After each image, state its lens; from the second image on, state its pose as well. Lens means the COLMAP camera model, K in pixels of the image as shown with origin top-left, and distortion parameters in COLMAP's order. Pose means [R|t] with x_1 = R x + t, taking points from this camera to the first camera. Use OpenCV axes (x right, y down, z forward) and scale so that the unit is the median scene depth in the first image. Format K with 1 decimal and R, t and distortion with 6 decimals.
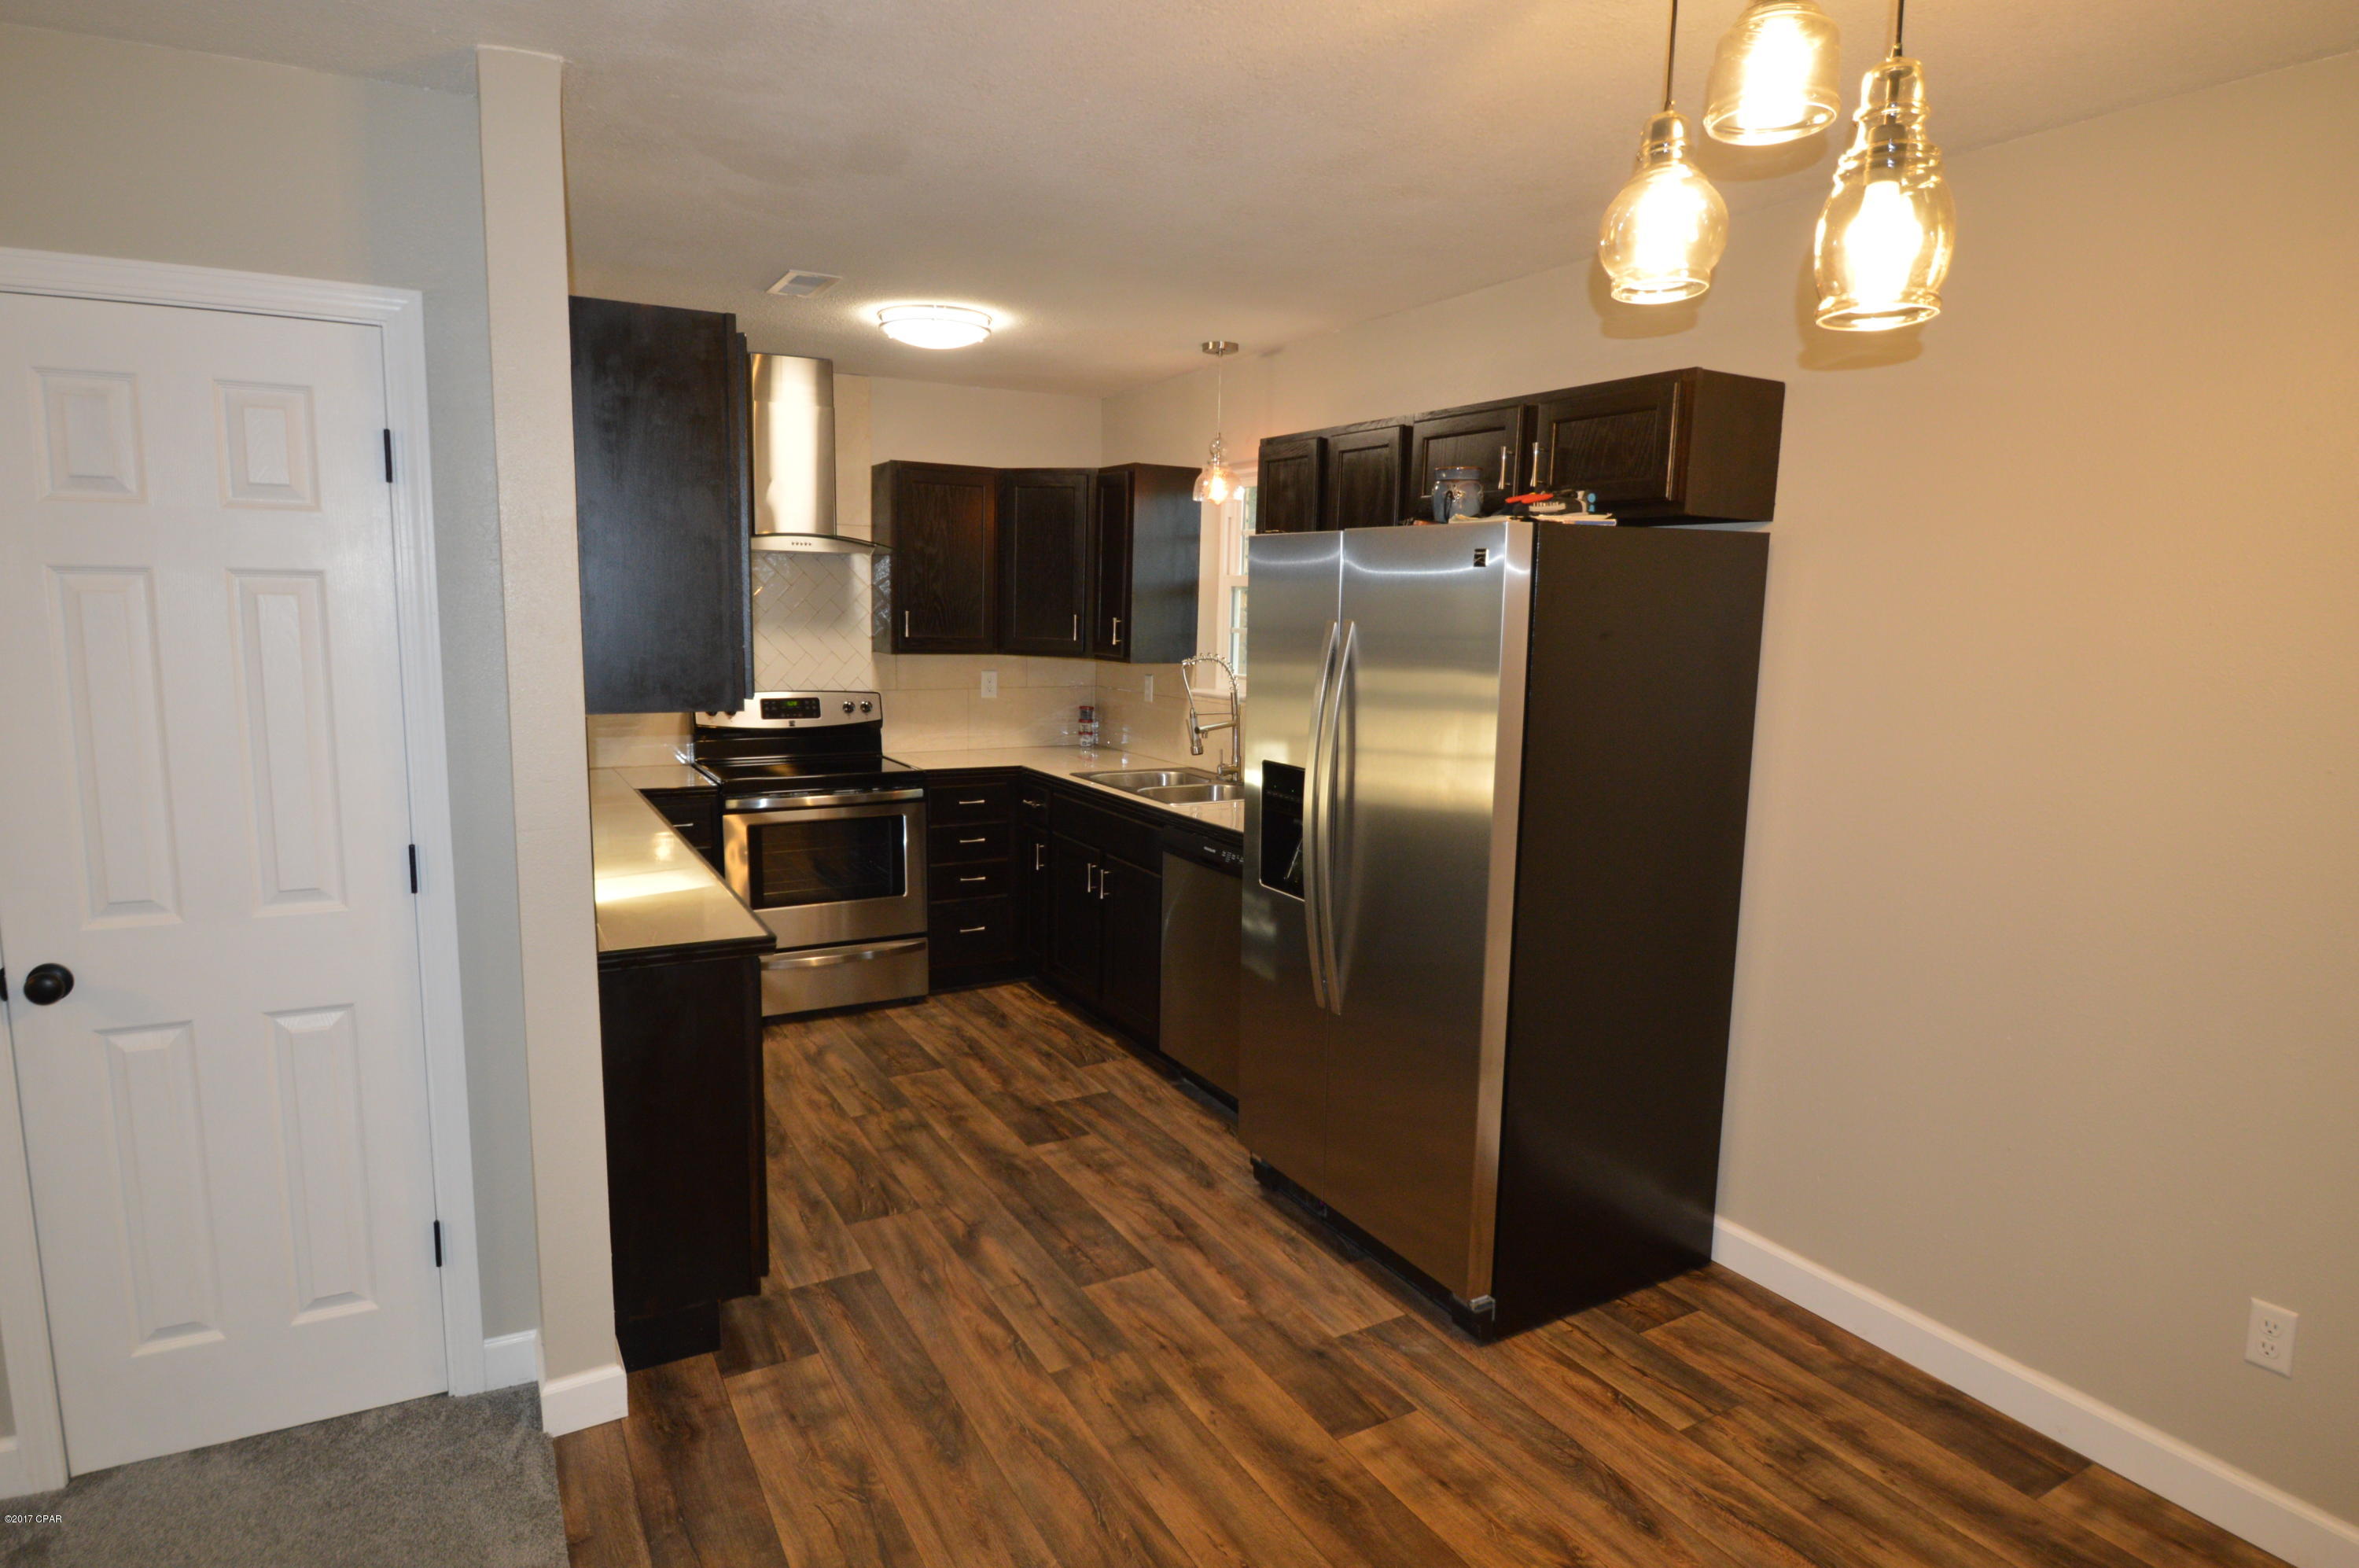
lens RADIAL K [[1302.8, 0, 1178.3], [0, 1302.8, 801.0], [0, 0, 1]] dist [-0.009108, -0.000685]
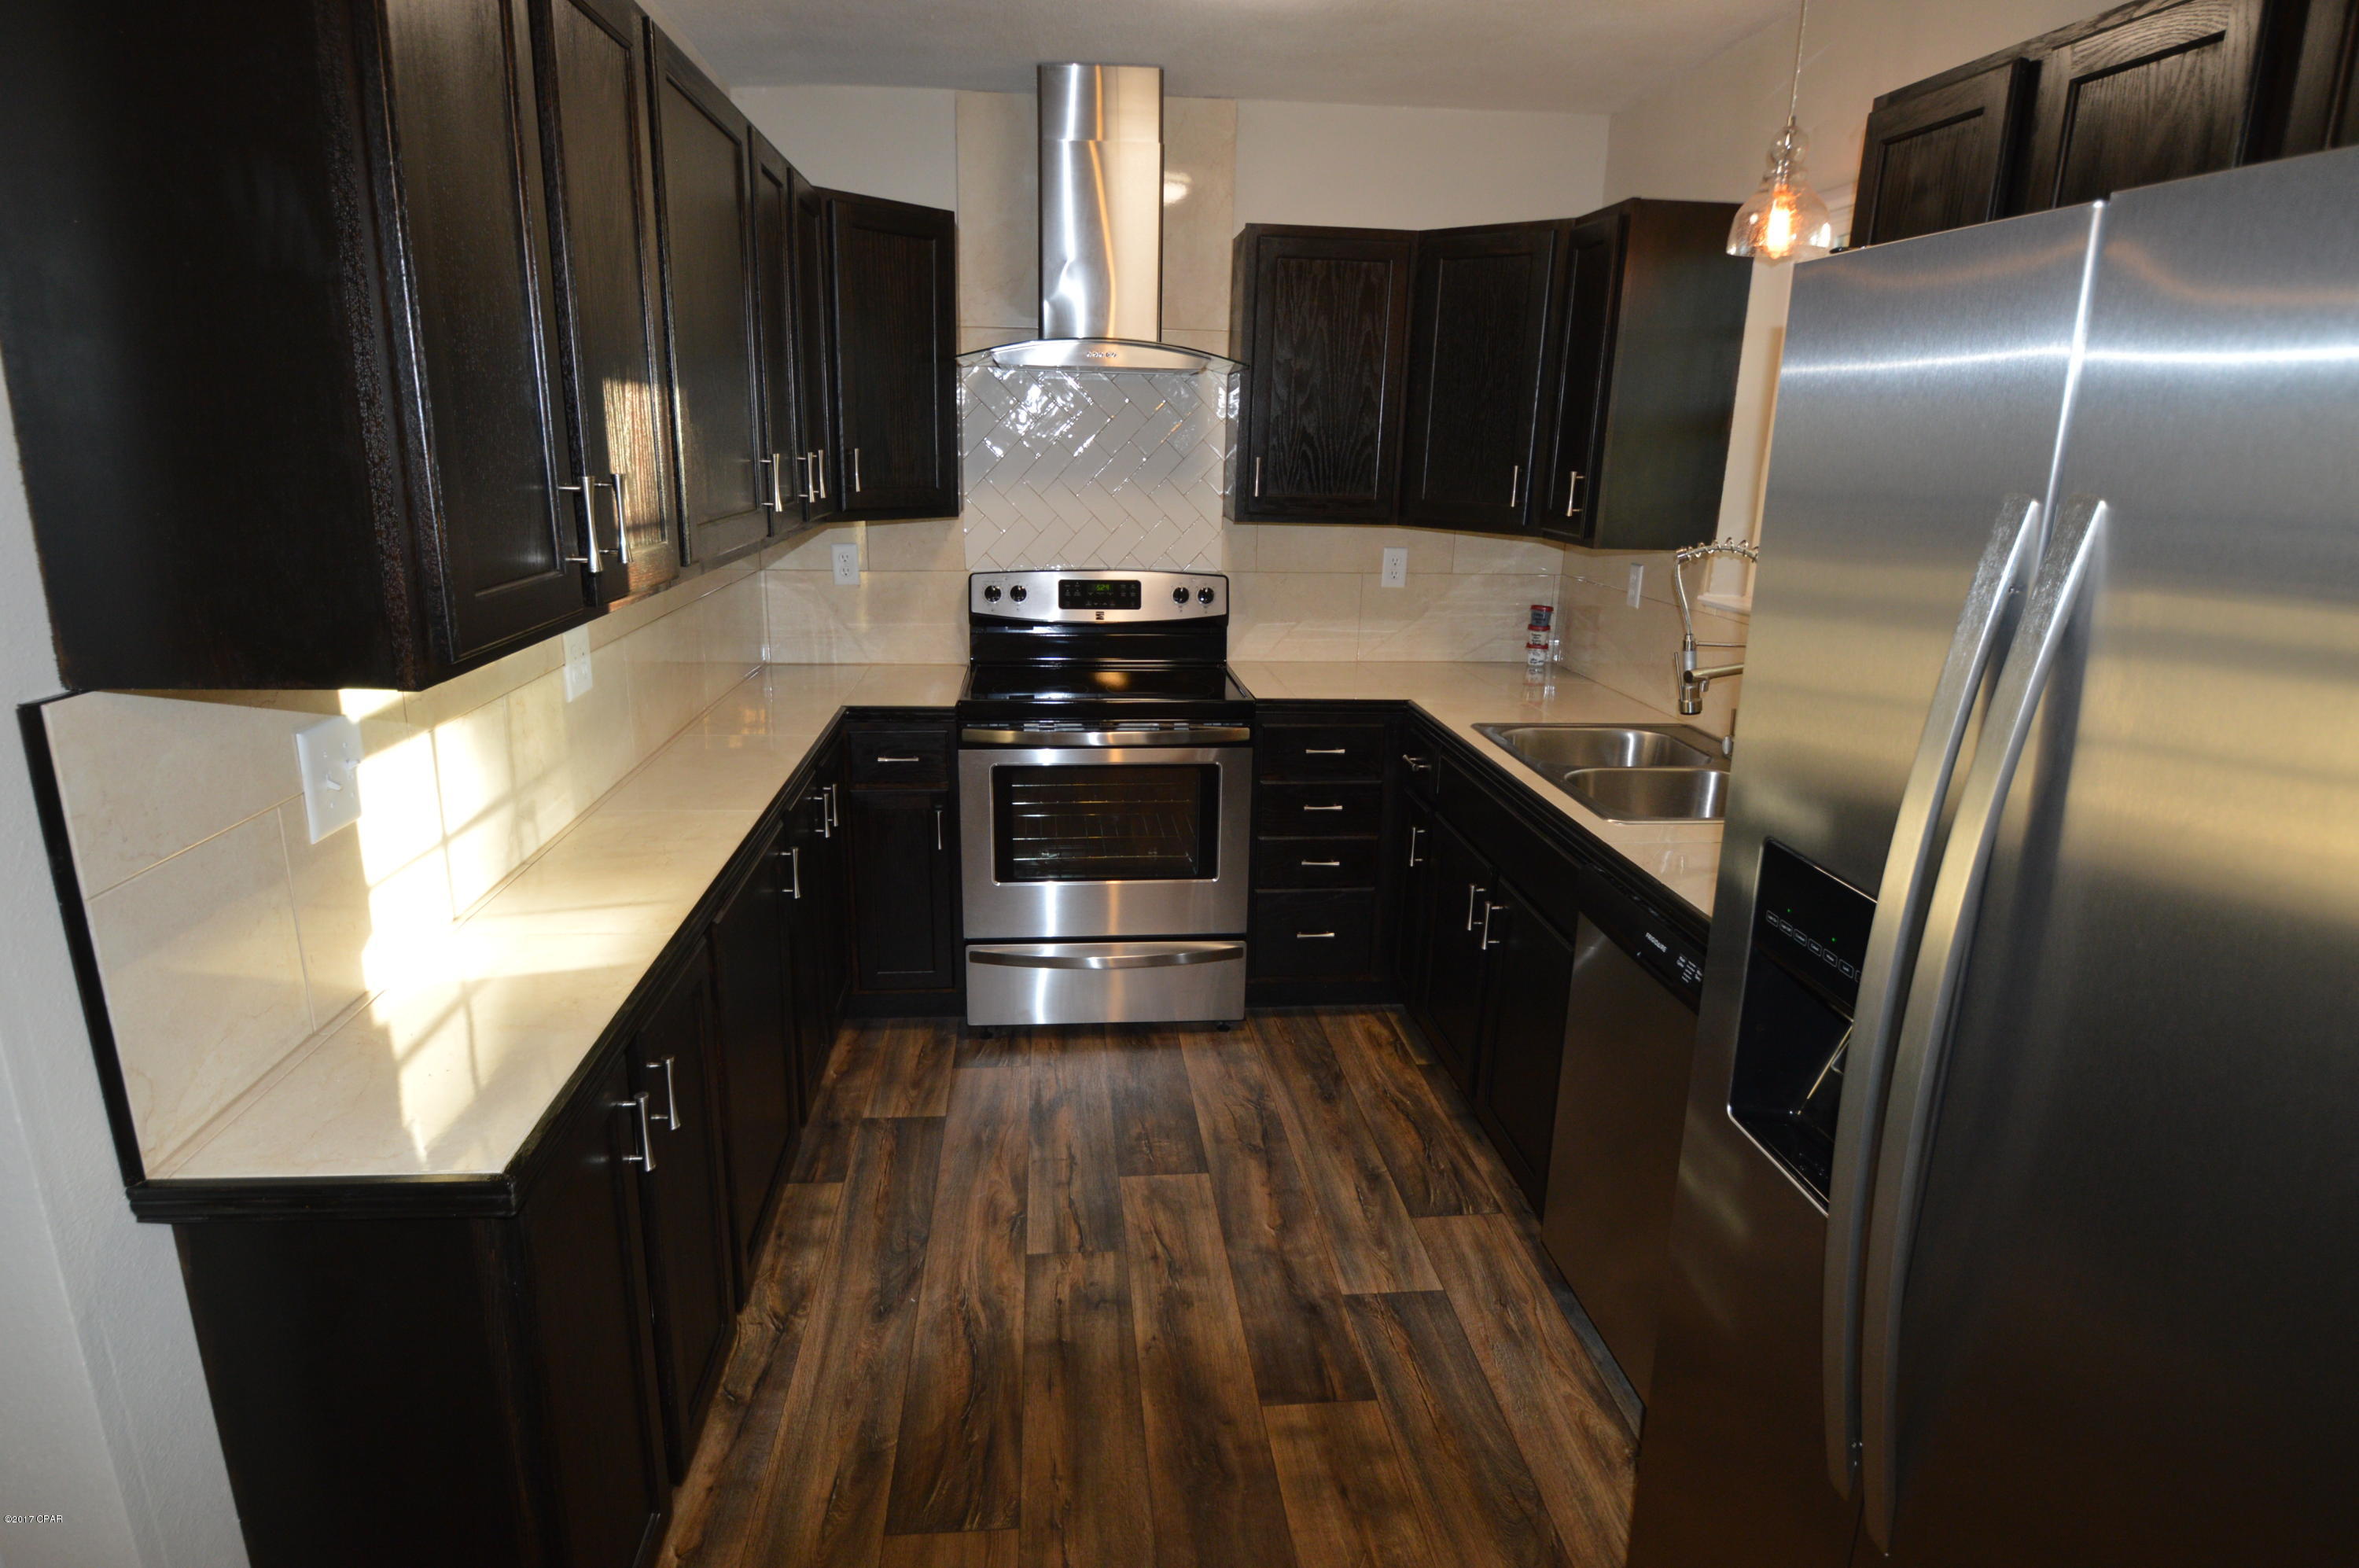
lens RADIAL K [[1302.8, 0, 1172.4], [0, 1302.8, 792.8], [0, 0, 1]] dist [-0.009108, -0.000685]
pose [[0.911744, 0.108979, -0.396040, 0.036307], [-0.066114, 0.990526, 0.120360, -0.053242], [0.405404, -0.083554, 0.910311, 0.360852]]
